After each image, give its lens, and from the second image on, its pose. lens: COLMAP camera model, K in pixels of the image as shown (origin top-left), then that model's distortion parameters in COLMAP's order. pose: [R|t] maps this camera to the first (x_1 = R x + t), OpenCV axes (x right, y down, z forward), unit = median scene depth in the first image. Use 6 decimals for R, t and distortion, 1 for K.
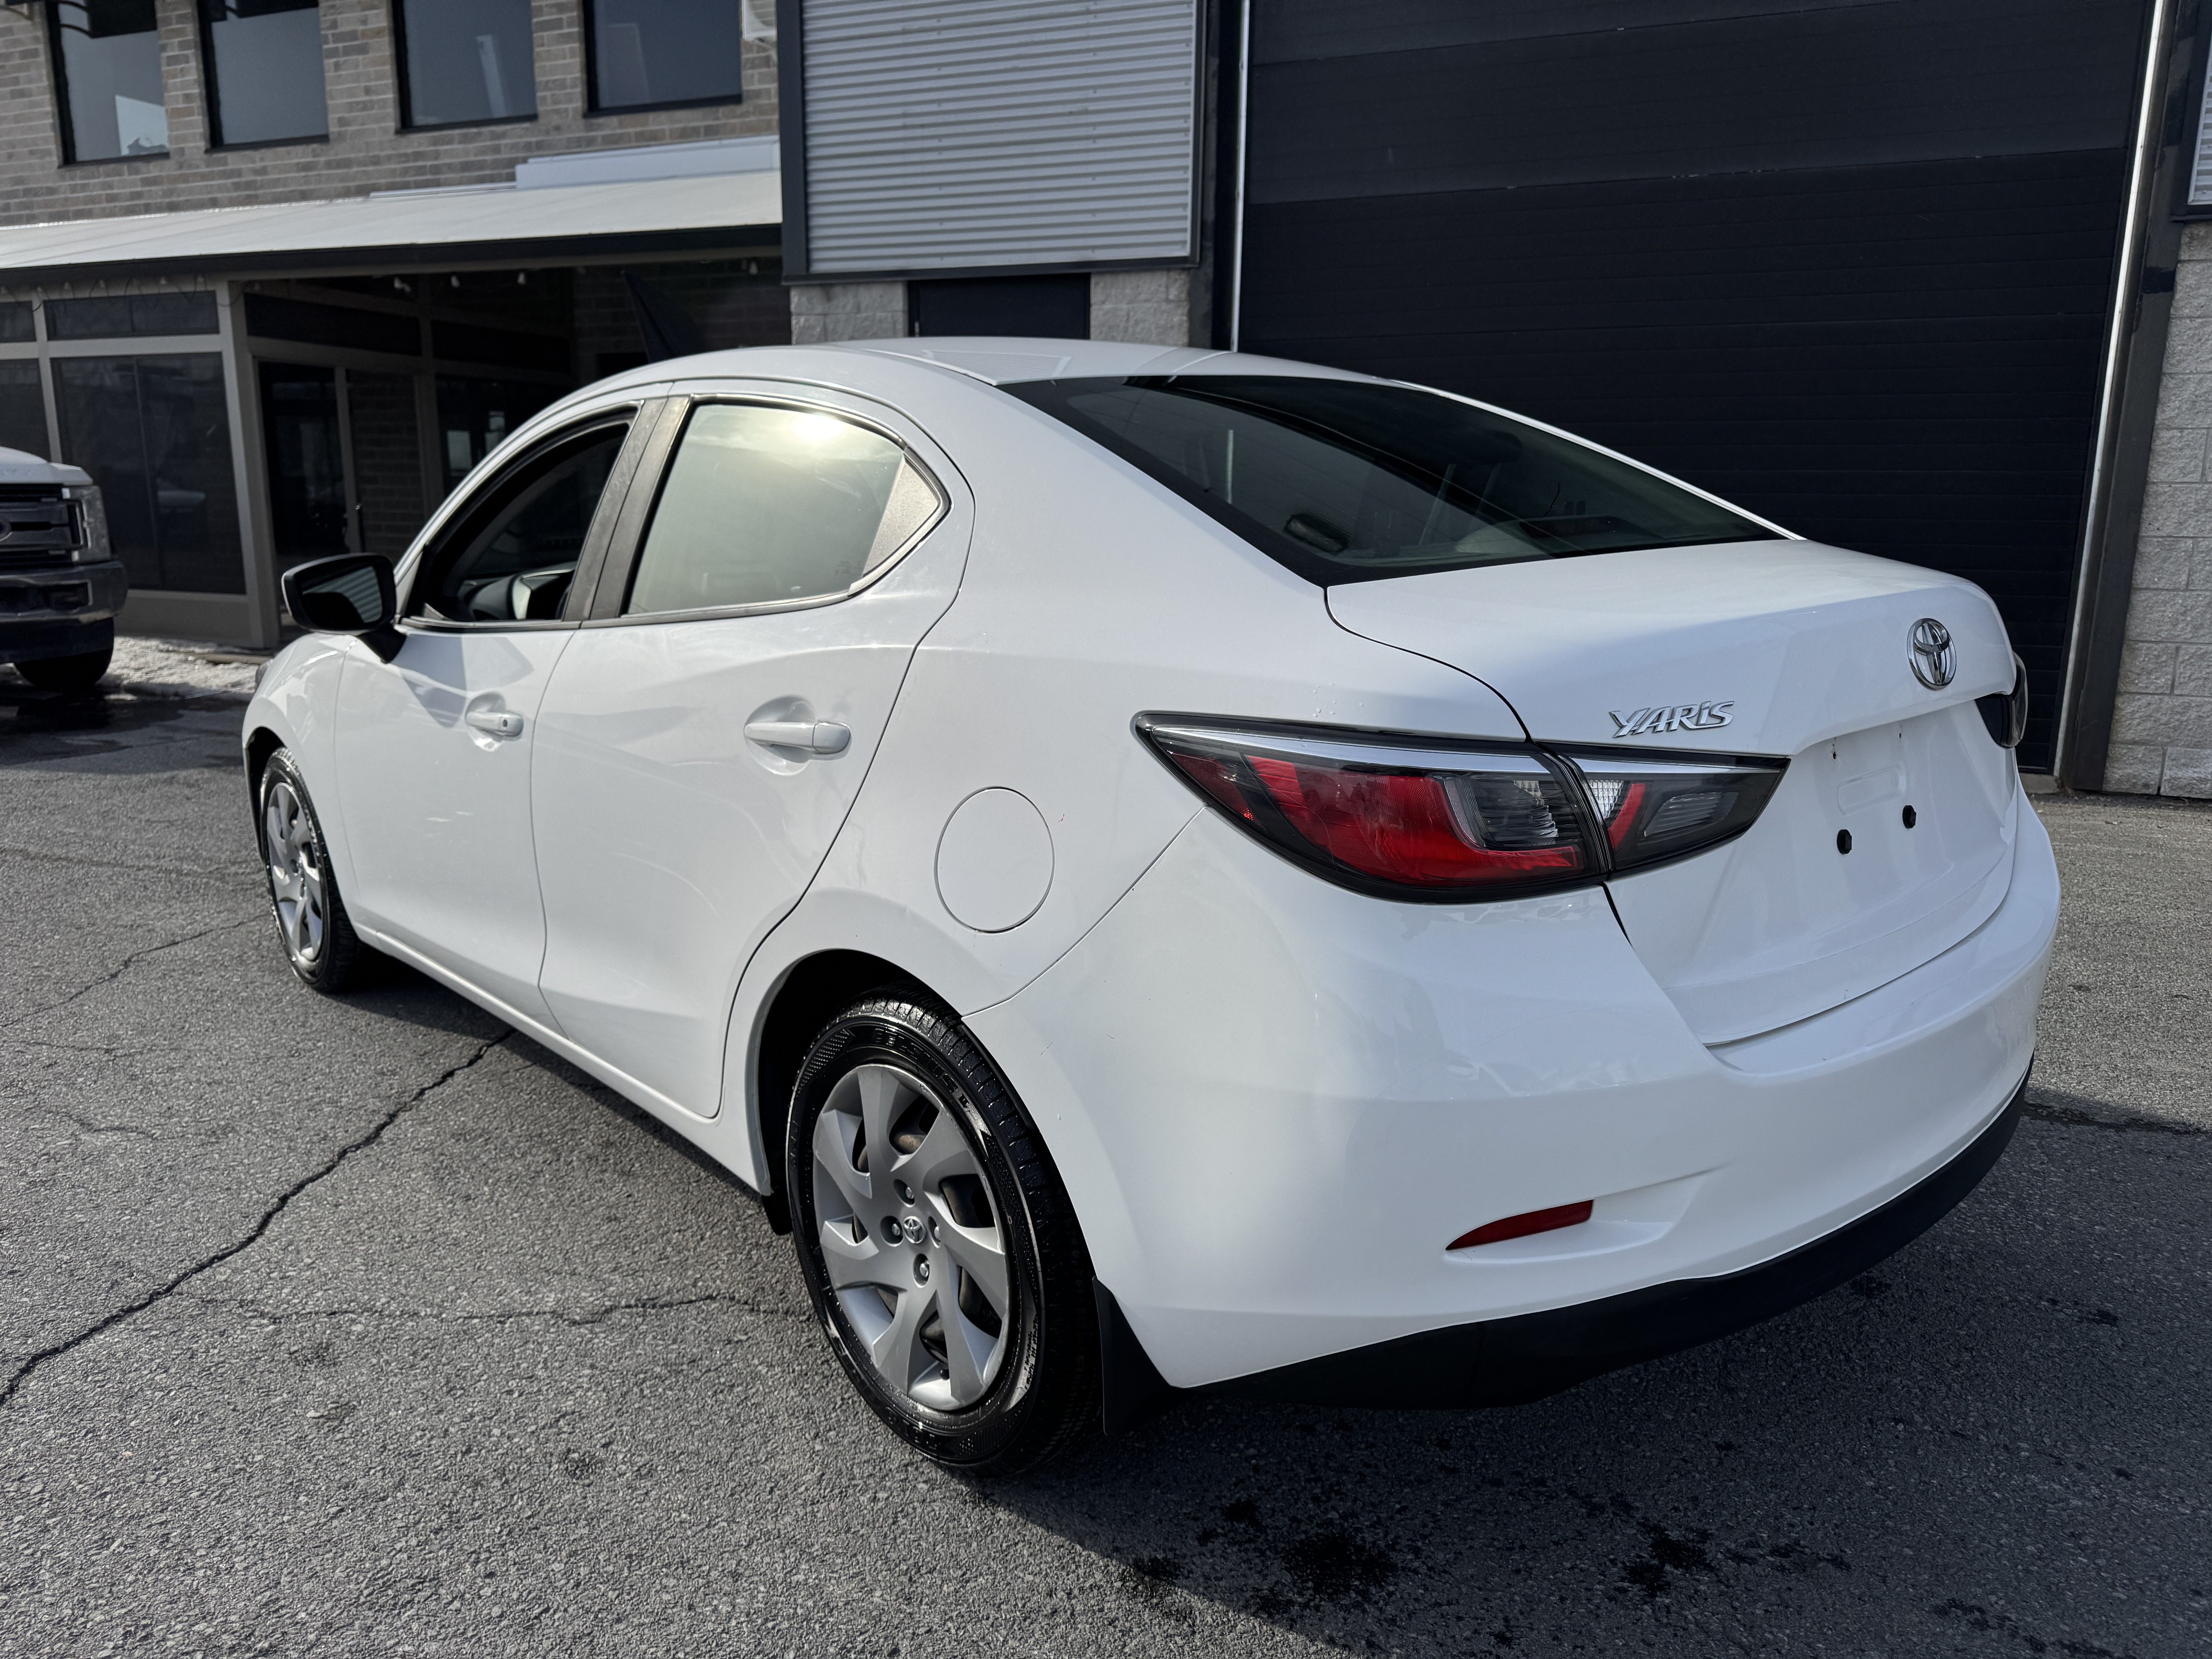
lens RADIAL K [[1558.0, 0, 1105.7], [0, 1558.0, 837.7], [0, 0, 1]] dist [0.005989, -0.012803]
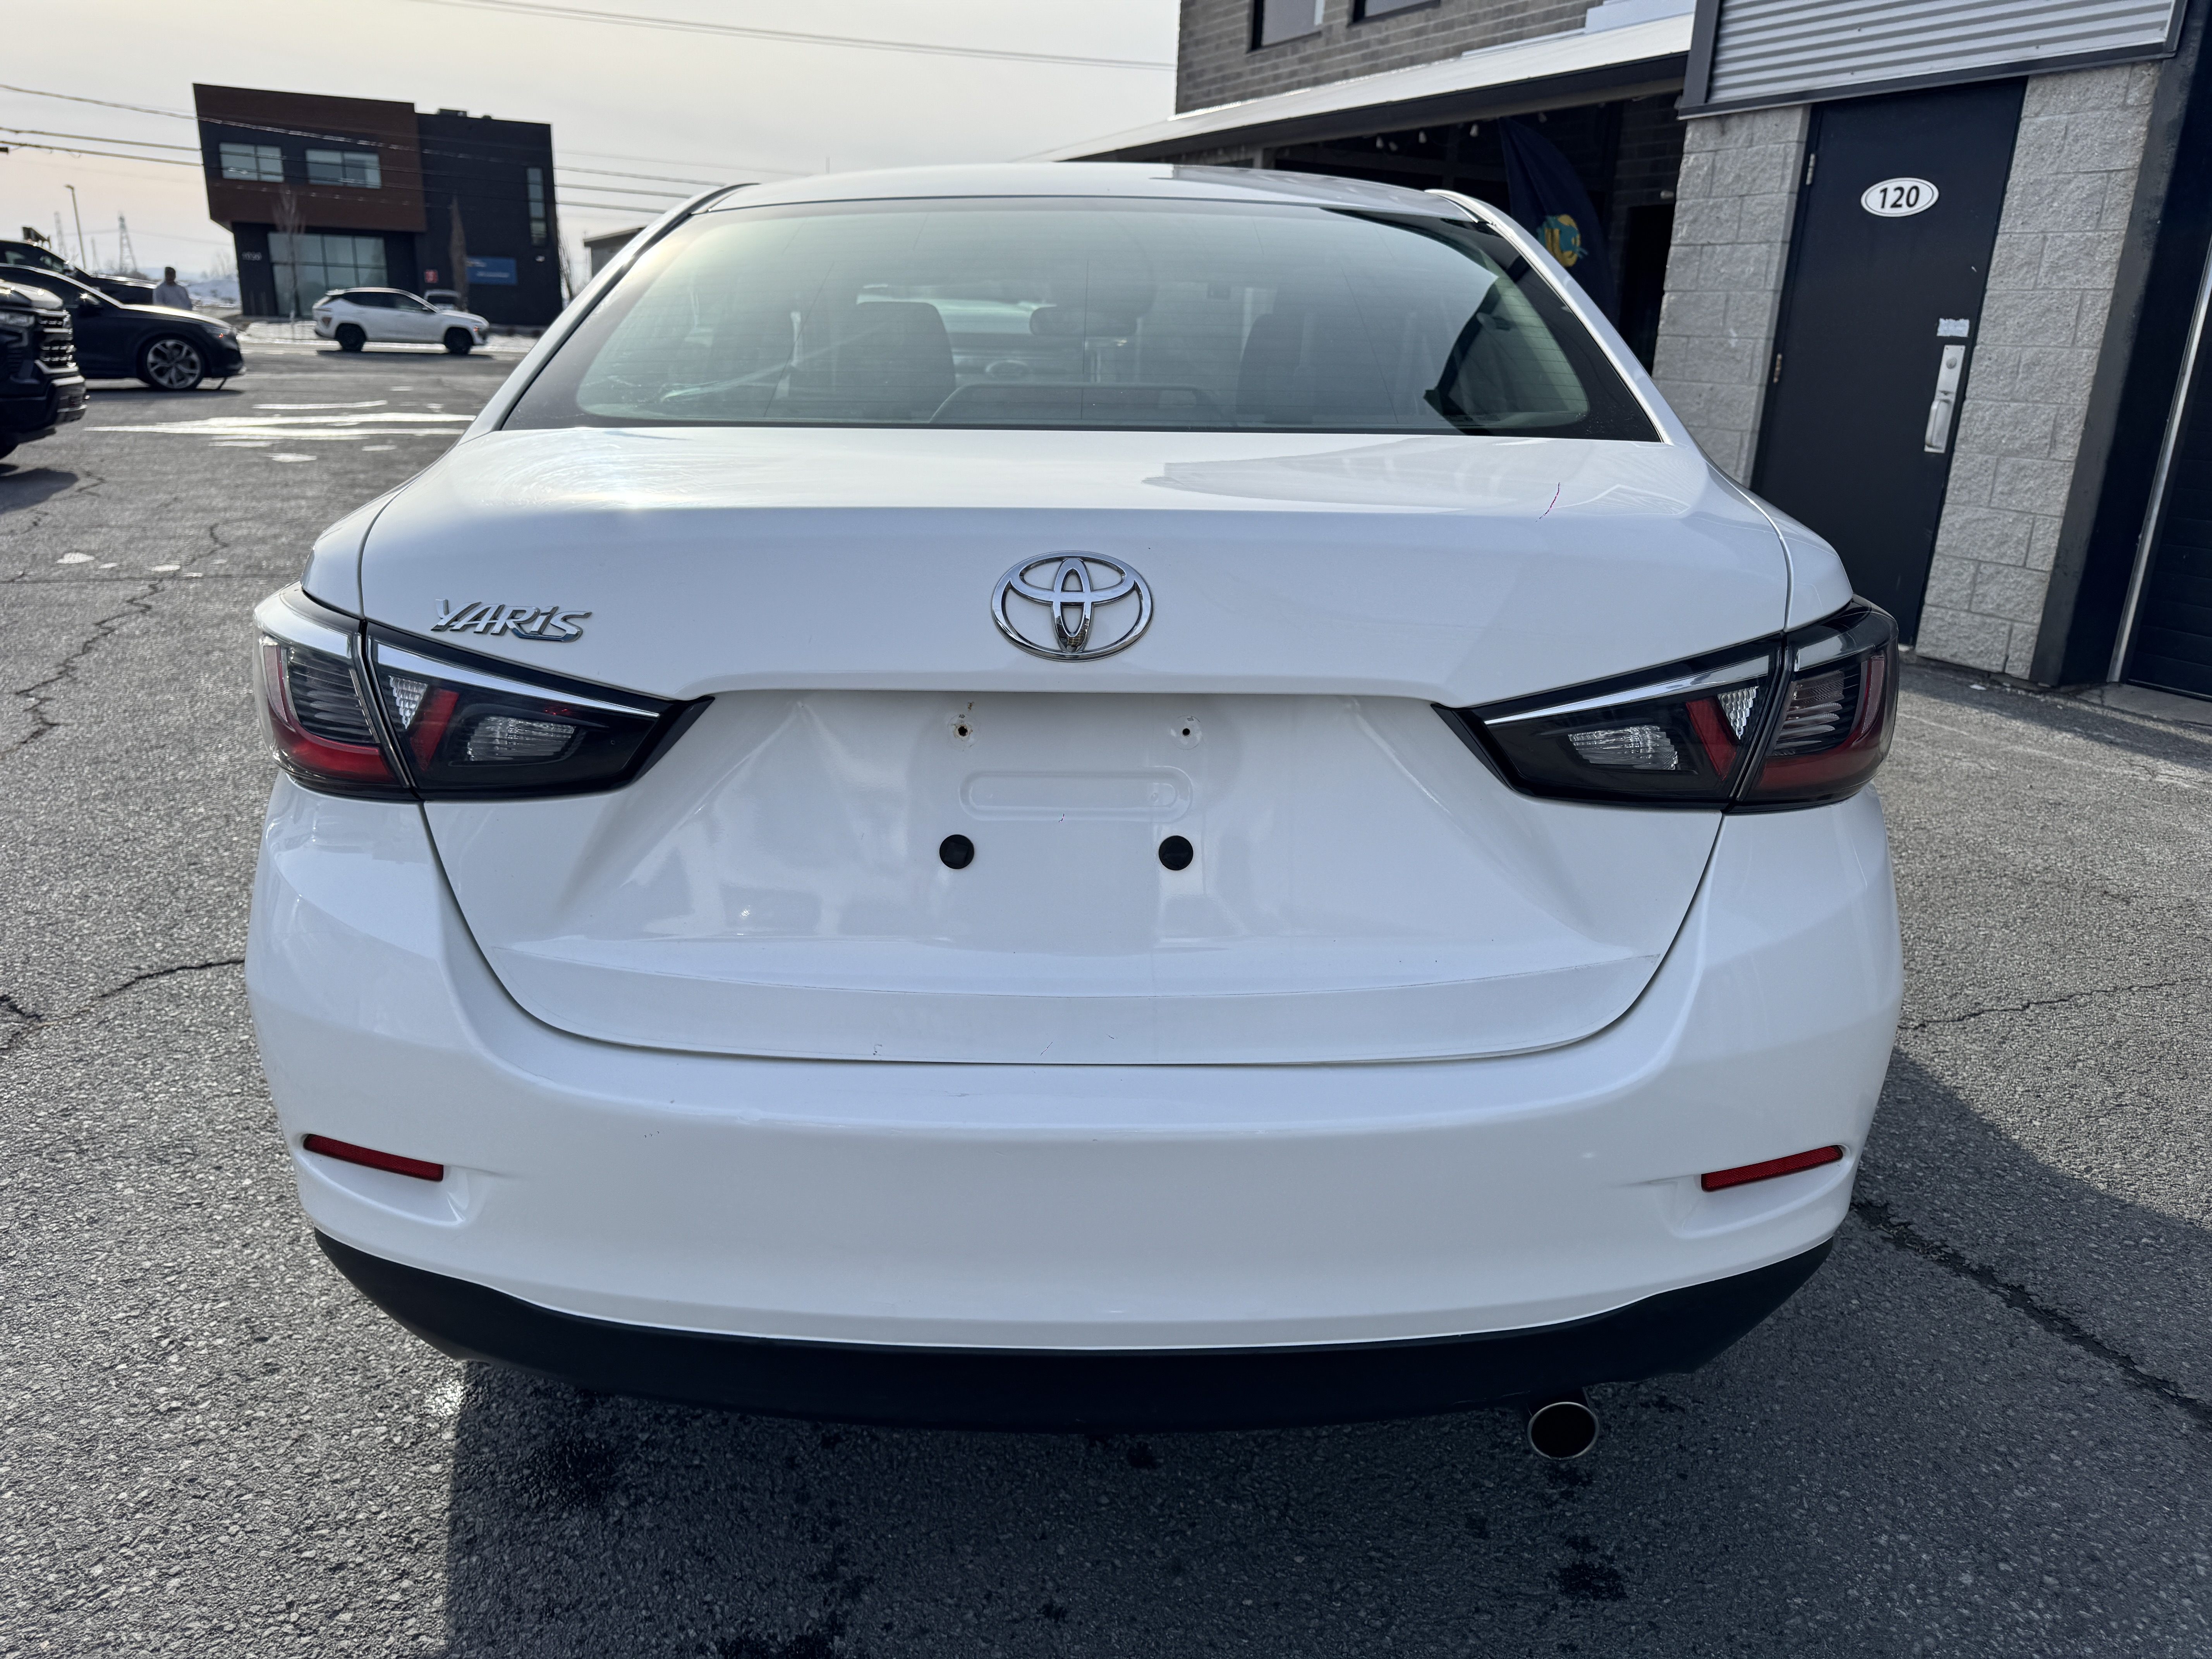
lens RADIAL K [[1558.0, 0, 1101.9], [0, 1558.0, 827.0], [0, 0, 1]] dist [0.005989, -0.012803]
pose [[0.739177, 0.220838, -0.636277, 0.159295], [-0.172348, 0.975282, 0.138278, -0.019332], [0.651086, 0.007449, 0.758967, 0.083693]]
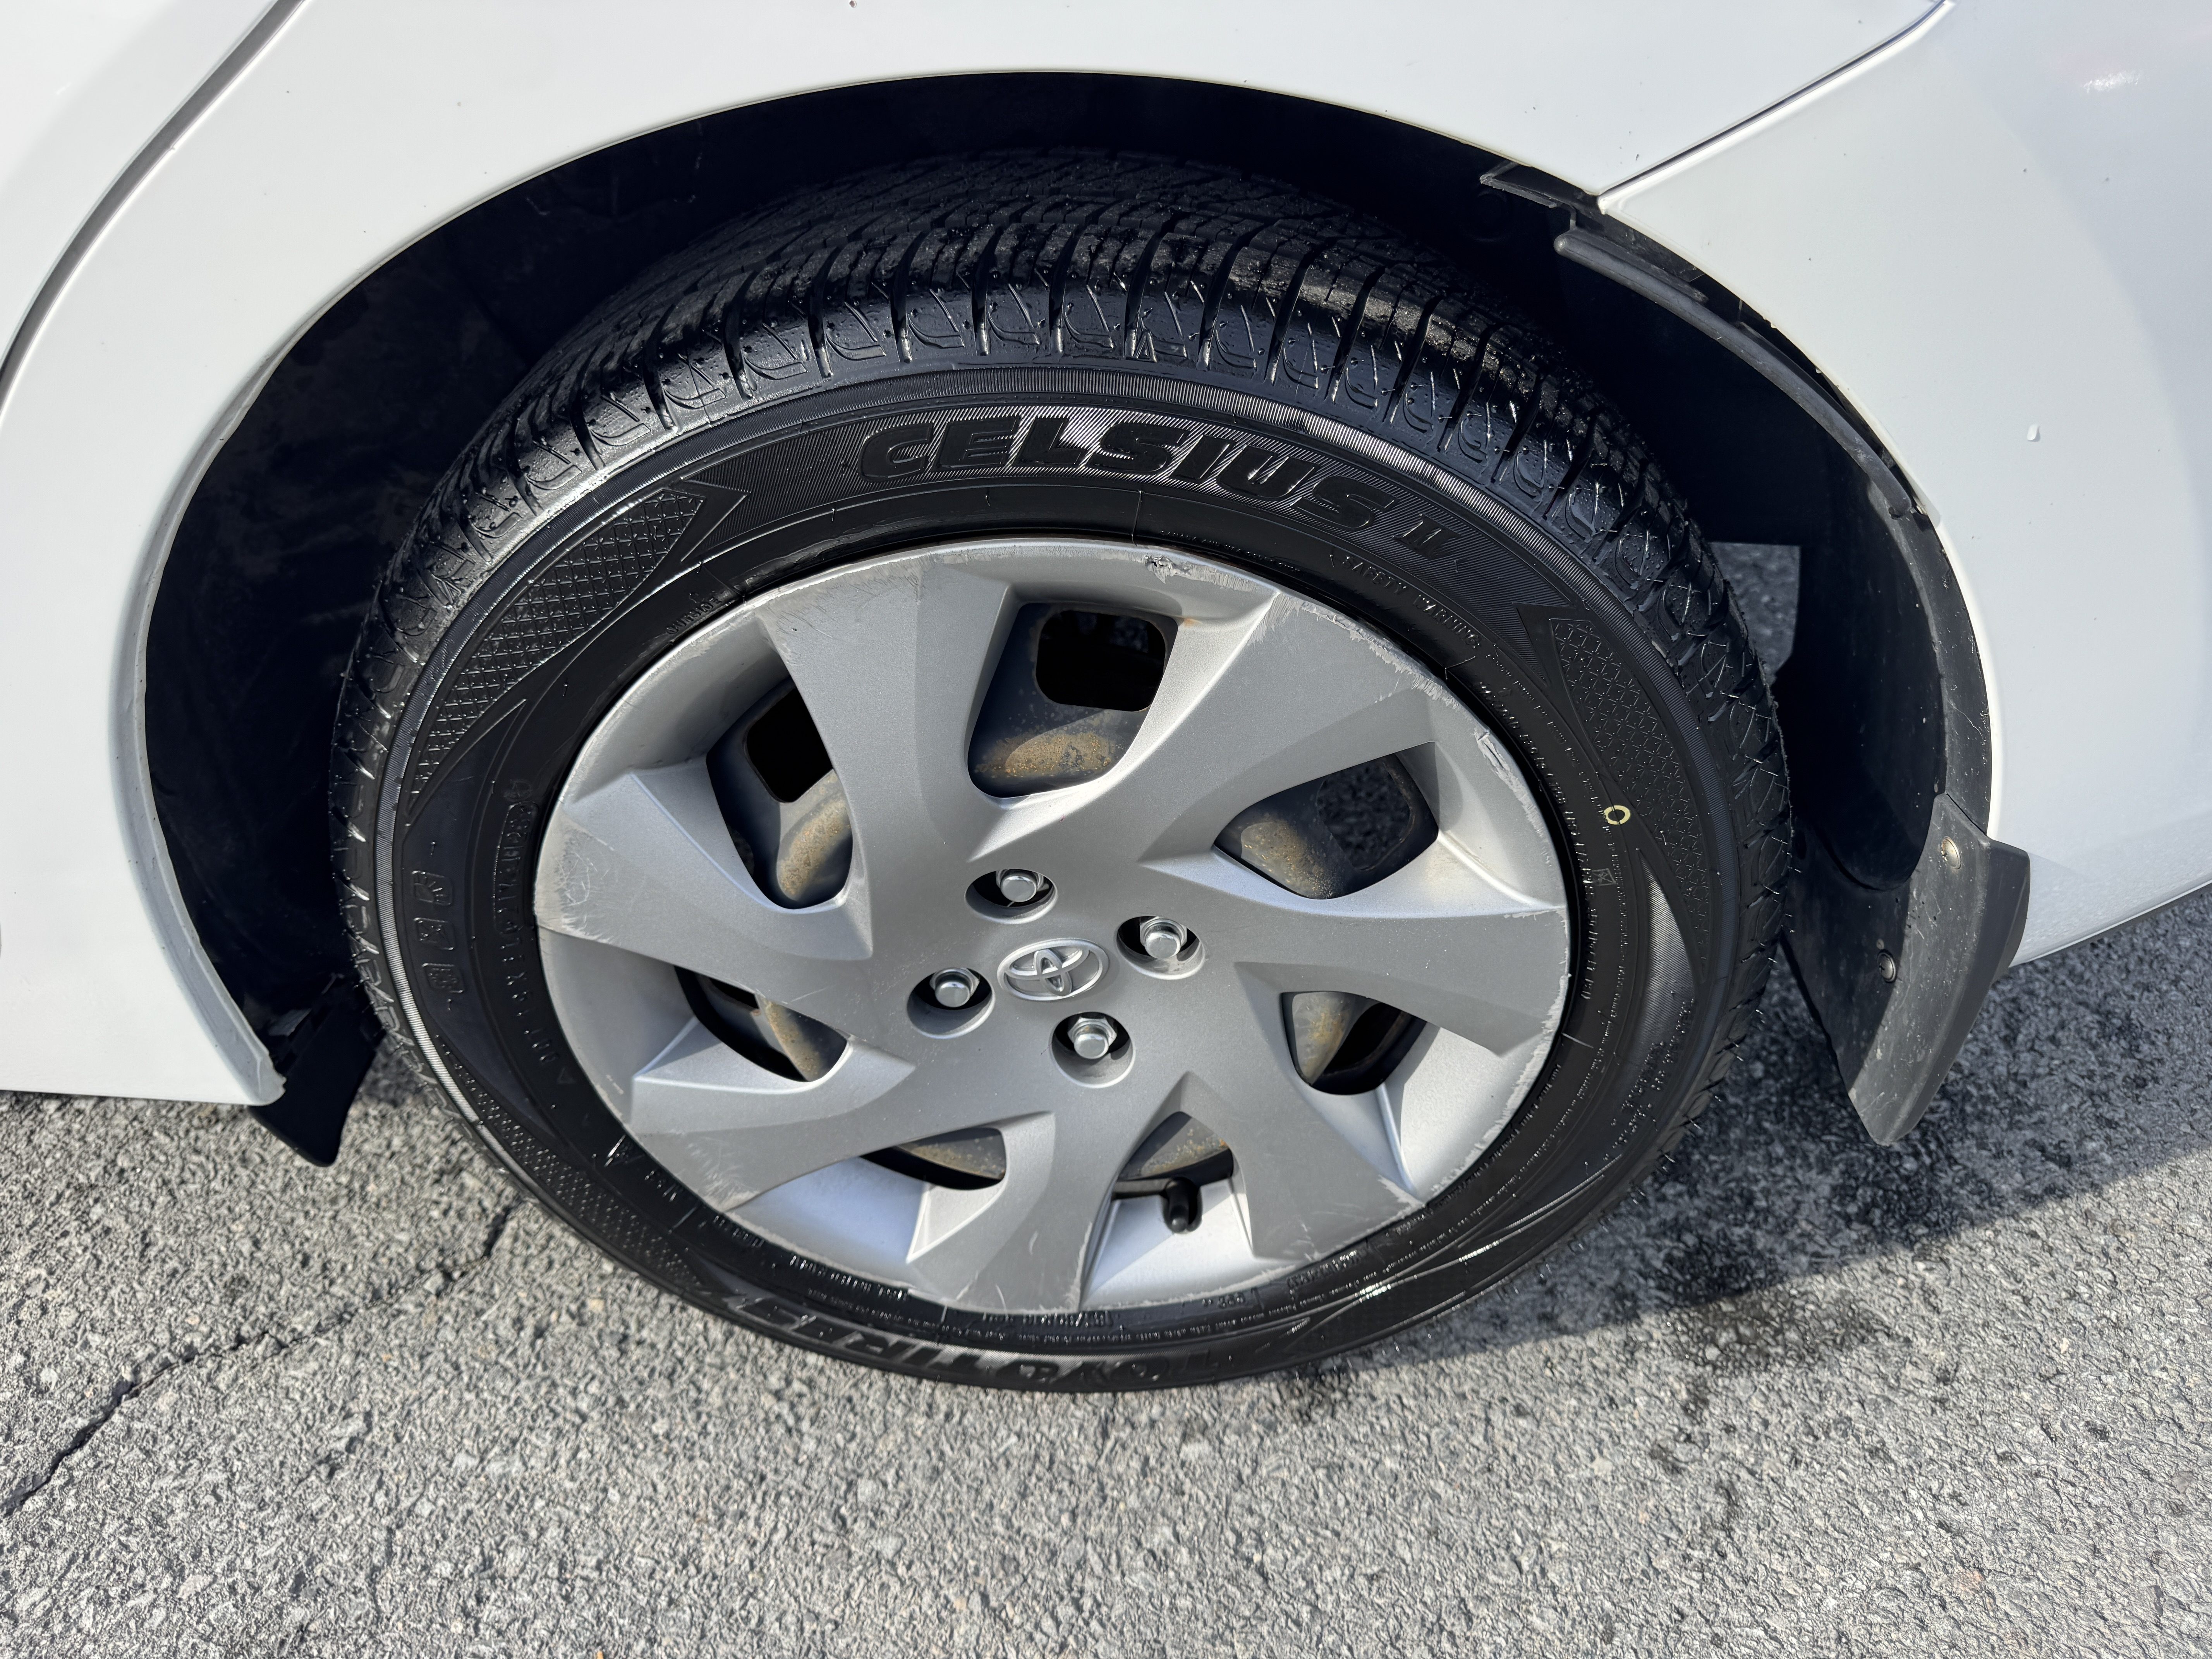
lens RADIAL K [[1558.0, 0, 1105.1], [0, 1558.0, 834.0], [0, 0, 1]] dist [0.005989, -0.012803]
pose [[0.687211, -0.466669, 0.556741, -0.054961], [0.180572, 0.852056, 0.491318, 0.011253], [-0.703658, -0.237107, 0.669810, 0.145160]]
